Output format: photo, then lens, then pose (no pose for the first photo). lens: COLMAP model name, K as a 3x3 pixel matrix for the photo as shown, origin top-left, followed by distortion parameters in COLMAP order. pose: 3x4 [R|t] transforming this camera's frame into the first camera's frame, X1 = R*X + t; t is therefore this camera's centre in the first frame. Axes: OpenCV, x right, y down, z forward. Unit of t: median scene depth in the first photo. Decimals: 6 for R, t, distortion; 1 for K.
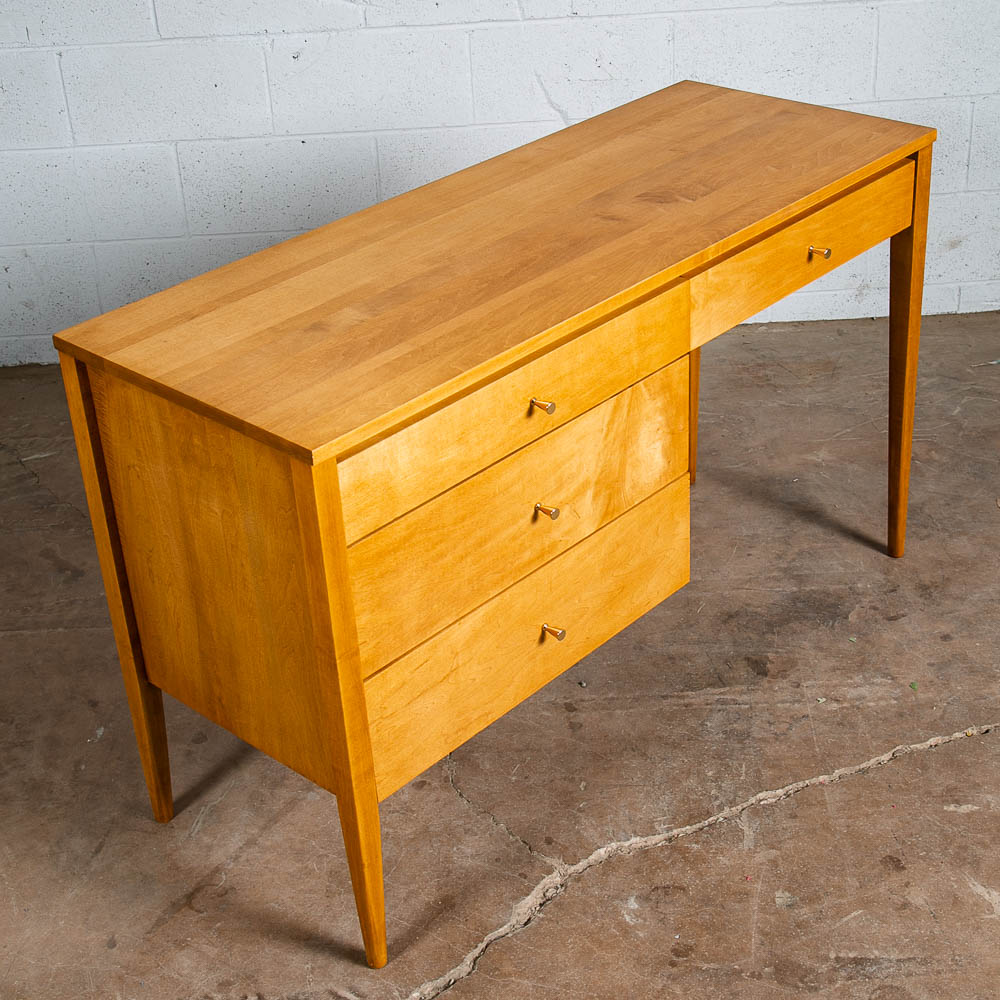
lens RADIAL K [[1733.2, 0, 535.6], [0, 1733.2, 465.9], [0, 0, 1]] dist [0.029789, 0.000000]
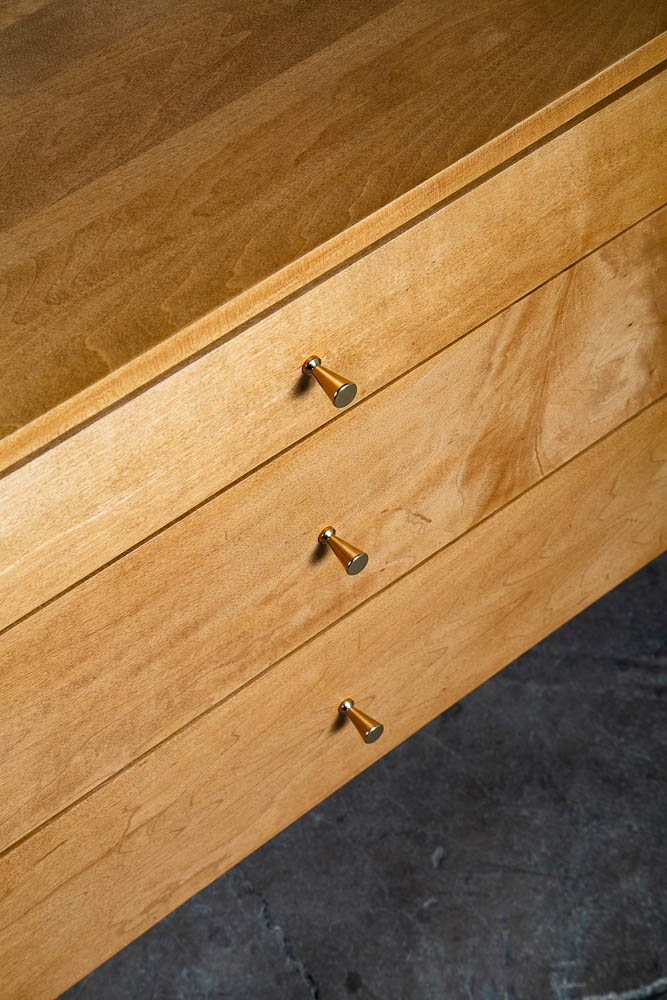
lens RADIAL K [[2130.6, 0, 338.6], [0, 2130.6, 510.1], [0, 0, 1]] dist [0.338545, 0.000000]
pose [[0.986924, 0.117744, -0.110082, 0.059812], [-0.066472, 0.919465, 0.387512, -0.183651], [0.146844, -0.375127, 0.915269, 0.419498]]
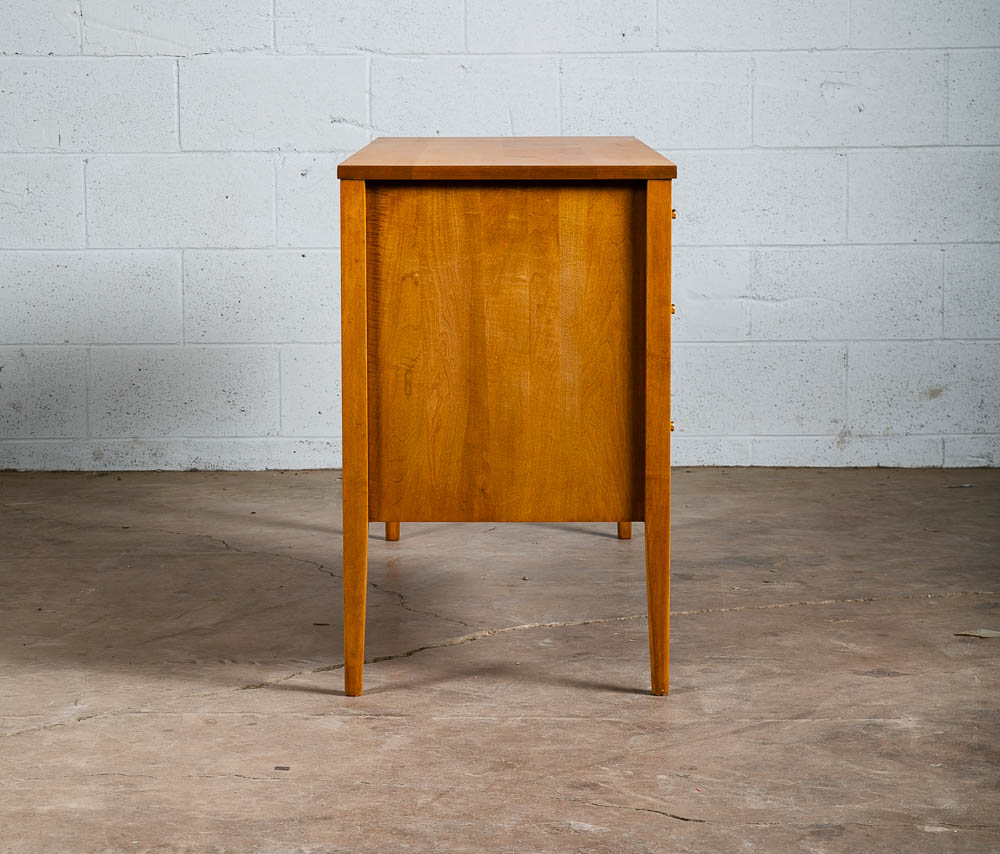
lens RADIAL K [[2786.2, 0, 506.8], [0, 2786.2, 335.4], [0, 0, 1]] dist [0.315905, 0.000000]
pose [[0.998148, 0.043429, -0.042595, 0.094503], [-0.056733, 0.917262, -0.394223, 0.766091], [0.021950, 0.395909, 0.918027, -0.789919]]
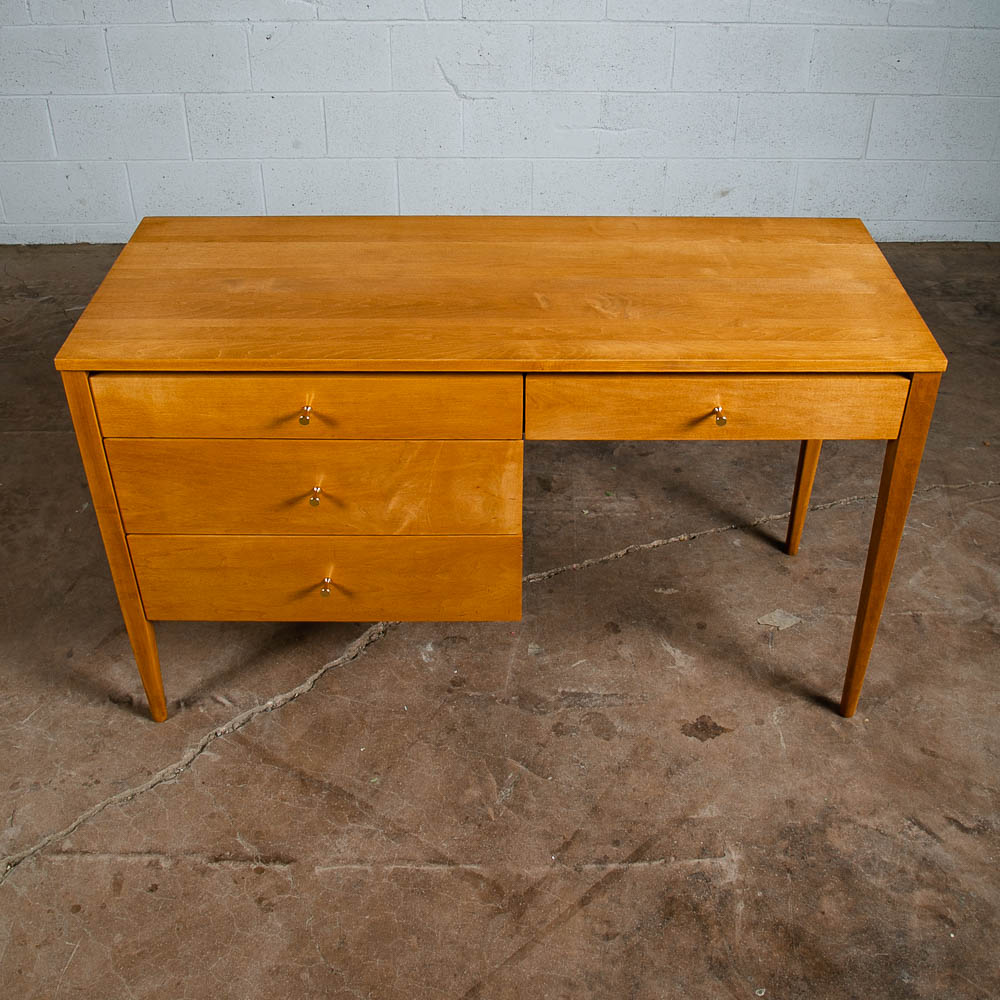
lens RADIAL K [[1167.8, 0, 536.3], [0, 1167.8, 382.3], [0, 0, 1]] dist [-0.088643, 0.000000]
pose [[0.998162, 0.051808, 0.031454, 0.096180], [-0.053459, 0.997102, 0.054130, -0.023076], [-0.028559, -0.055712, 0.998038, 0.043721]]
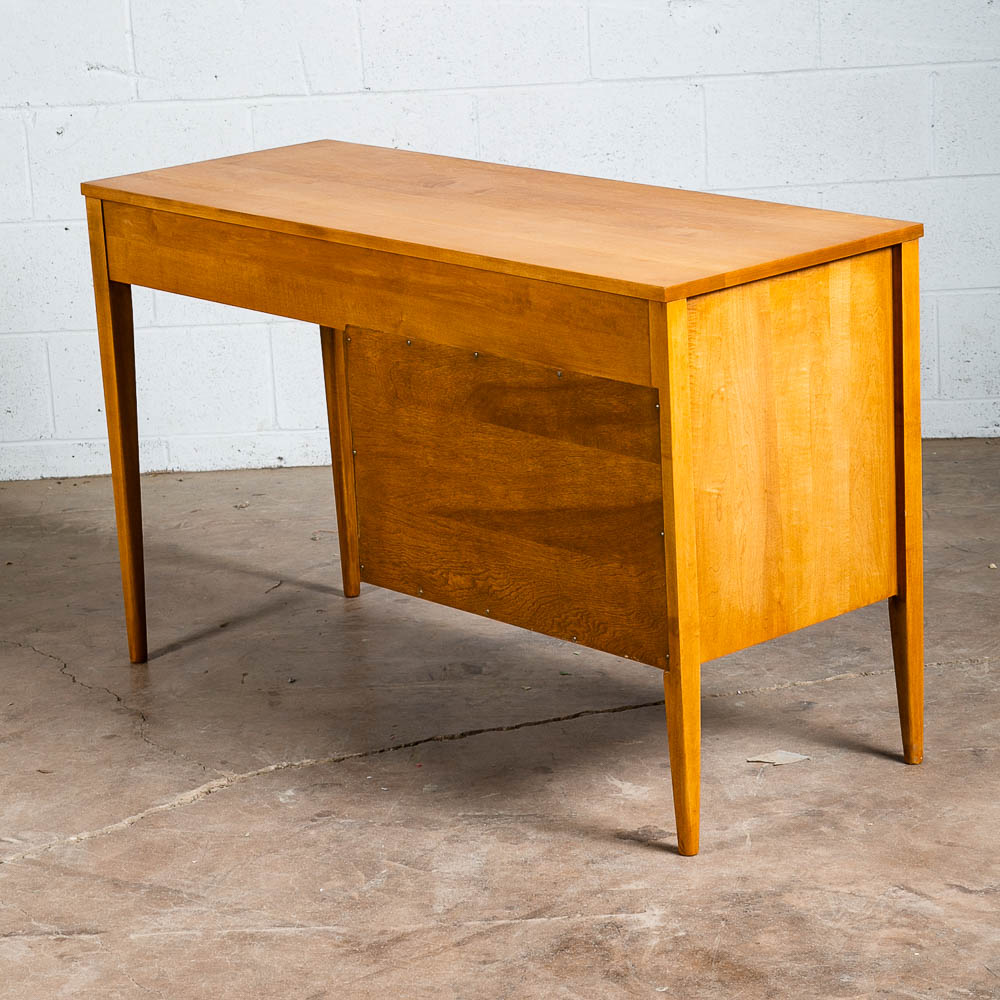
lens RADIAL K [[3496.1, 0, 504.6], [0, 3496.1, 495.8], [0, 0, 1]] dist [0.330304, 0.000000]
pose [[0.998294, 0.009958, -0.057527, 0.289113], [-0.023298, 0.971437, -0.236152, 0.542695], [0.053532, 0.237089, 0.970012, -1.044753]]
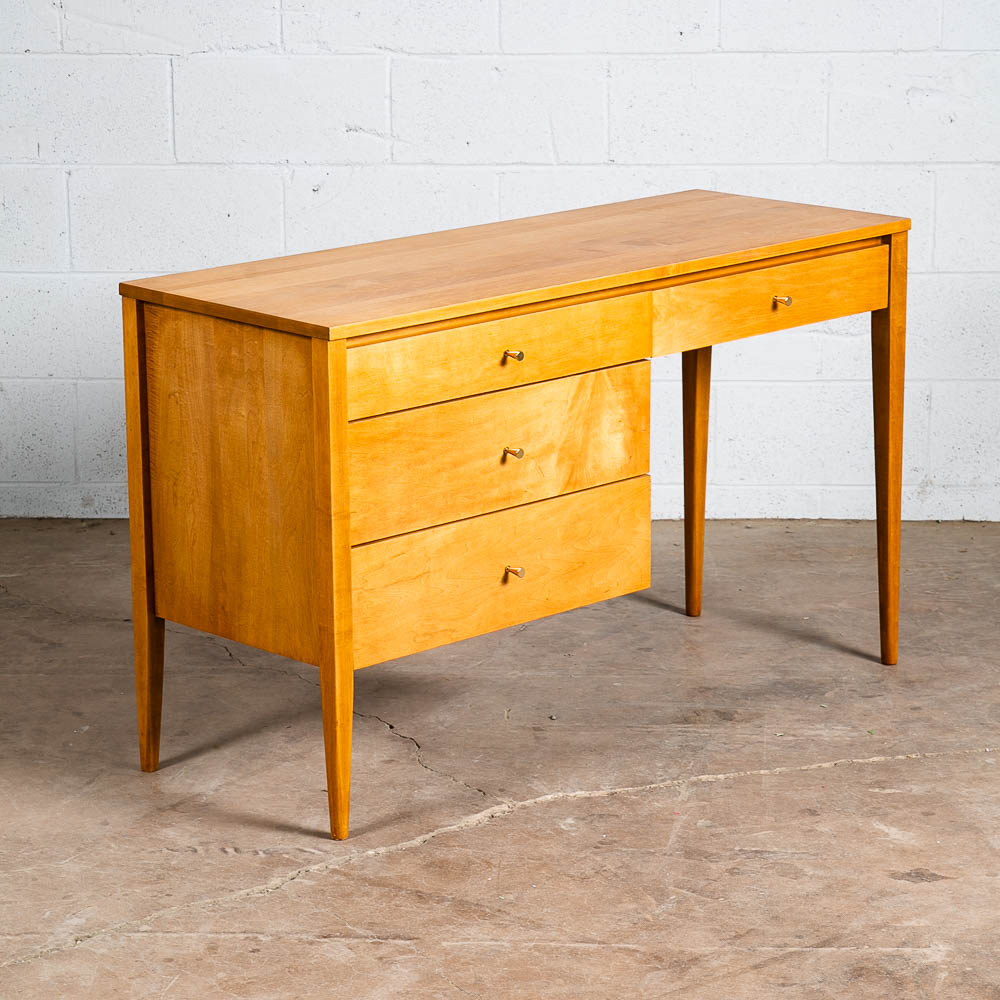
lens RADIAL K [[3539.5, 0, 521.7], [0, 3539.5, 494.1], [0, 0, 1]] dist [0.382107, 0.000000]
pose [[0.996831, 0.055834, -0.056669, 0.133926], [-0.068726, 0.963179, -0.259928, 0.605587], [0.040069, 0.262999, 0.963964, -1.182494]]
